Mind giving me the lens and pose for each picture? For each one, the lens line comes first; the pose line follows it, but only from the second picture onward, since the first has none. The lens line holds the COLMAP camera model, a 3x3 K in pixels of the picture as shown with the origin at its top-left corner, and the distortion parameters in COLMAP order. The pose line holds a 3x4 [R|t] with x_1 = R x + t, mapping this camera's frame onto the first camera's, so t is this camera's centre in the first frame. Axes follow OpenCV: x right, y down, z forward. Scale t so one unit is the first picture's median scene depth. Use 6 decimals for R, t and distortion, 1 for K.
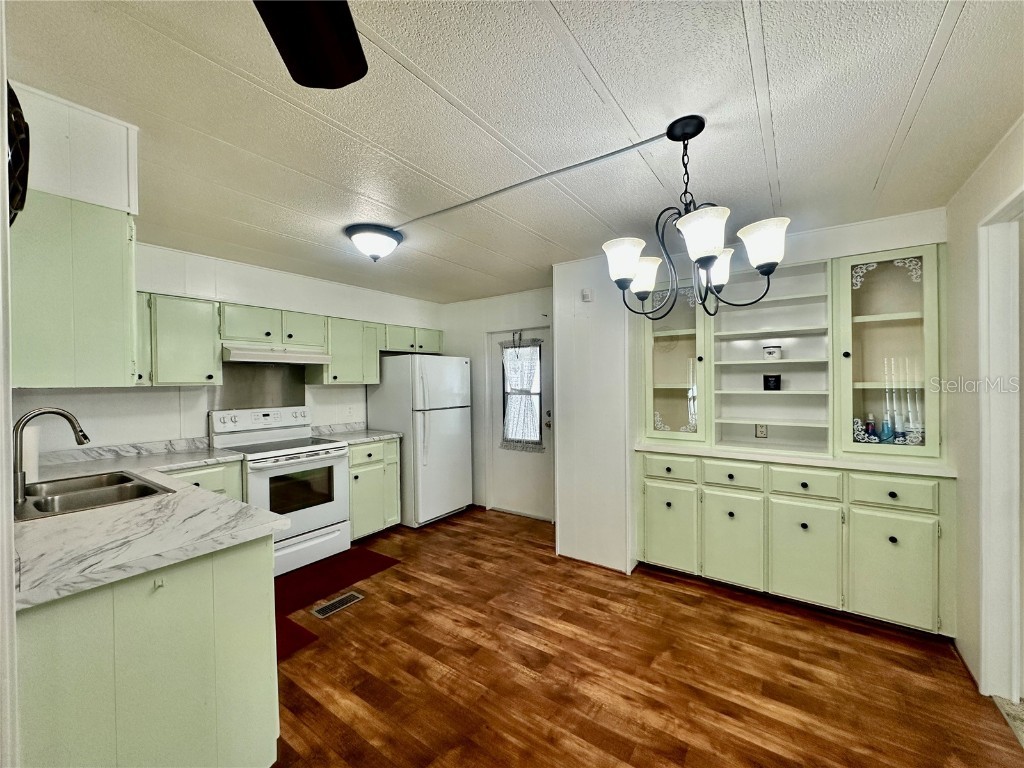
lens RADIAL K [[407.8, 0, 511.7], [0, 407.8, 385.5], [0, 0, 1]] dist [-0.003466, 0.000110]
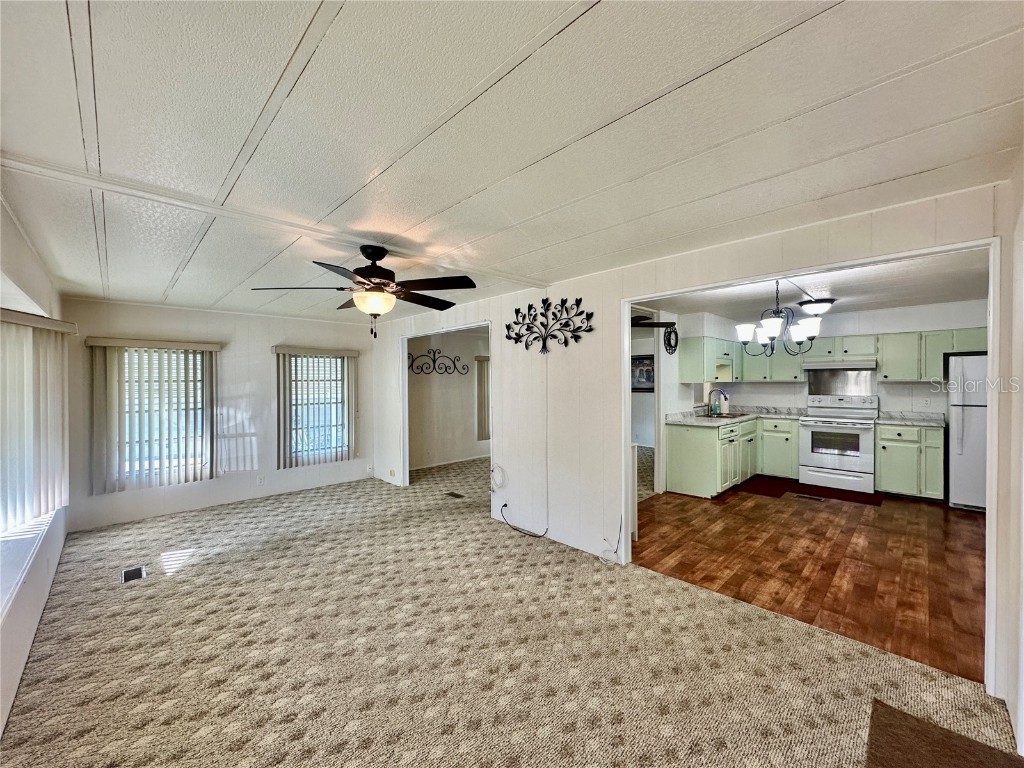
lens RADIAL K [[407.8, 0, 513.1], [0, 407.8, 381.2], [0, 0, 1]] dist [-0.003466, 0.000110]
pose [[-0.173668, 0.015587, -0.984681, 1.629862], [0.001318, 0.999878, 0.015595, -0.038242], [0.984803, 0.001410, -0.173667, -0.033308]]
